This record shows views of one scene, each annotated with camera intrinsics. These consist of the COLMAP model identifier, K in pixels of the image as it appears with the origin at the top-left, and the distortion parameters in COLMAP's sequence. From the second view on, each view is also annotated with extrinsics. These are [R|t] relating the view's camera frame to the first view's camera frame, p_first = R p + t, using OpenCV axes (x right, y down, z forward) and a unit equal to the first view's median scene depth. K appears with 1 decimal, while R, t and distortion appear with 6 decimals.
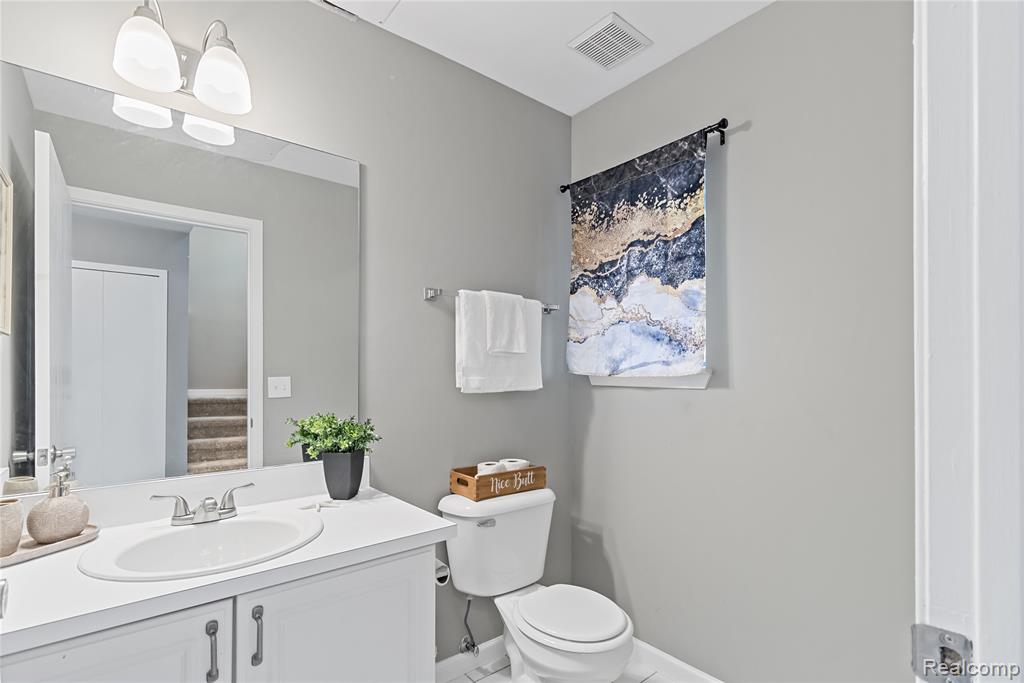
lens RADIAL K [[481.3, 0, 509.8], [0, 481.3, 367.6], [0, 0, 1]] dist [0.000488, -0.000145]
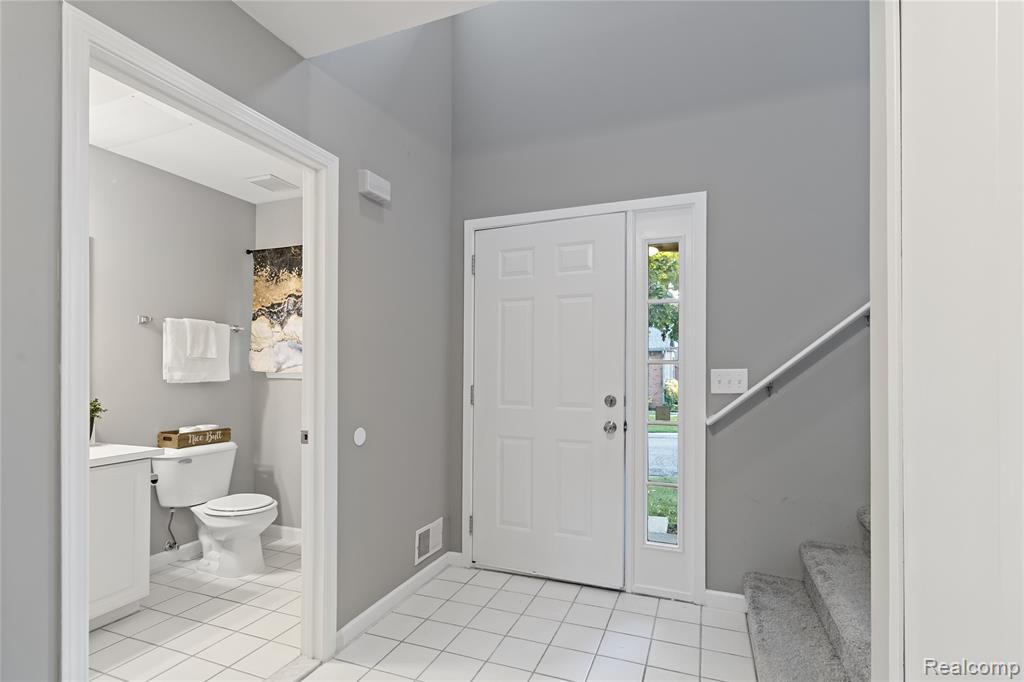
lens RADIAL K [[480.3, 0, 511.9], [0, 480.3, 365.6], [0, 0, 1]] dist [0.002214, 0.000352]
pose [[0.865322, 0.007445, 0.501162, 0.084593], [-0.008579, 0.999963, -0.000043, -0.013594], [-0.501144, -0.004262, 0.865354, -0.906802]]
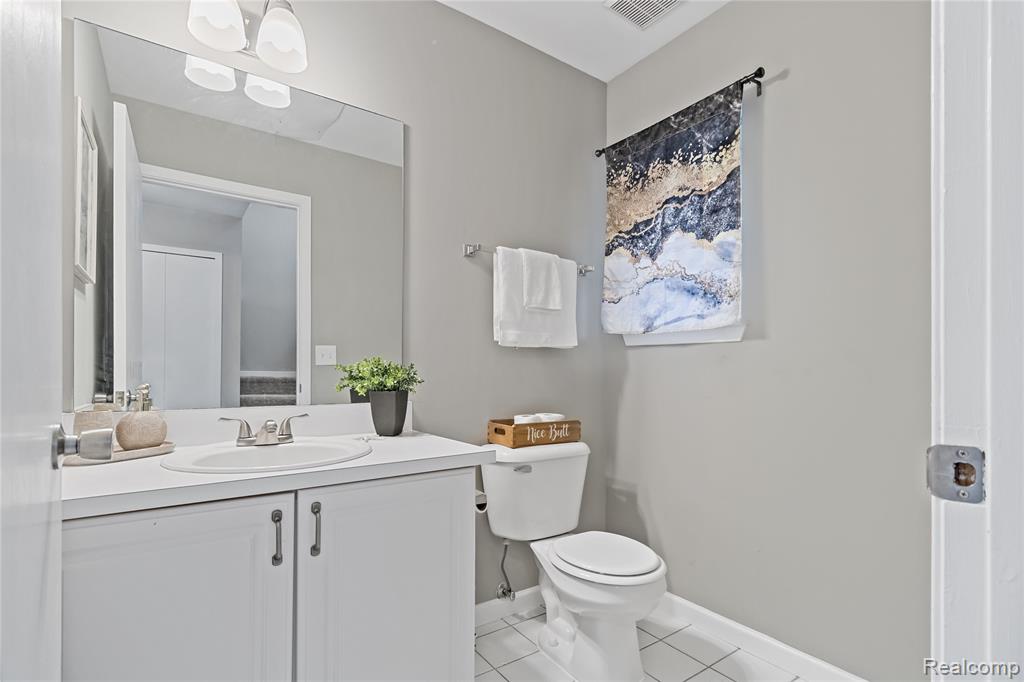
lens RADIAL K [[480.3, 0, 511.9], [0, 480.3, 365.6], [0, 0, 1]] dist [0.002214, 0.000352]
pose [[0.997752, 0.002646, -0.066965, -0.002912], [-0.002577, 0.999996, 0.001113, 0.090675], [0.066967, -0.000938, 0.997755, -0.031686]]
